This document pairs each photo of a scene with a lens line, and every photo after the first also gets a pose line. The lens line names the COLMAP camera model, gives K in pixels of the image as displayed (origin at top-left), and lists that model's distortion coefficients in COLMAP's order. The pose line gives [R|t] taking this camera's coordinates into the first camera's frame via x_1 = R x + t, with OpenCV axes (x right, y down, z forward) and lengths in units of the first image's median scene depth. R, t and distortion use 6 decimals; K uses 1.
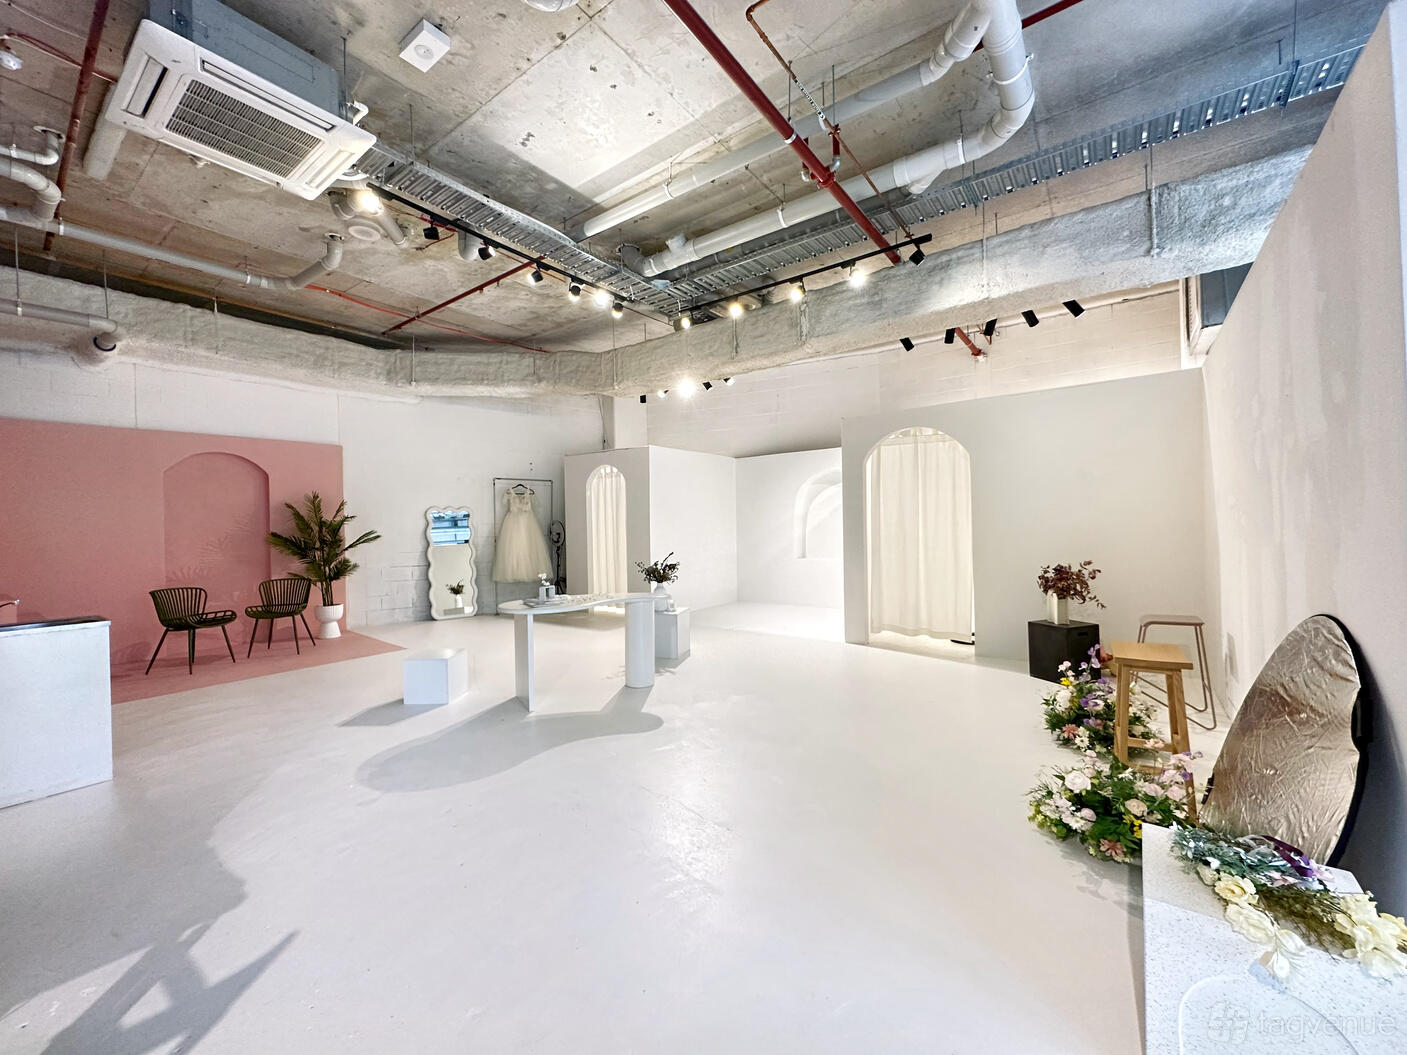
lens RADIAL K [[565.3, 0, 703.5], [0, 565.3, 527.5], [0, 0, 1]] dist [-0.001731, -0.000376]
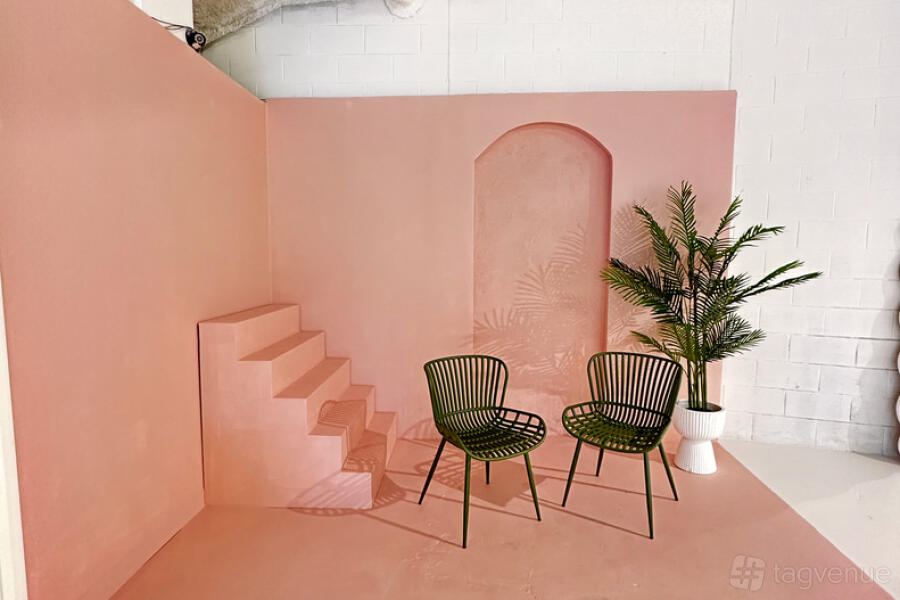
lens RADIAL K [[504.6, 0, 450.0], [0, 504.6, 300.0], [0, 0, 1]] dist [-0.000685, -0.000099]
pose [[0.582145, 0.099745, -0.806943, -0.454655], [-0.016717, 0.993705, 0.110770, -0.003875], [0.812913, -0.050995, 0.580148, 0.582902]]
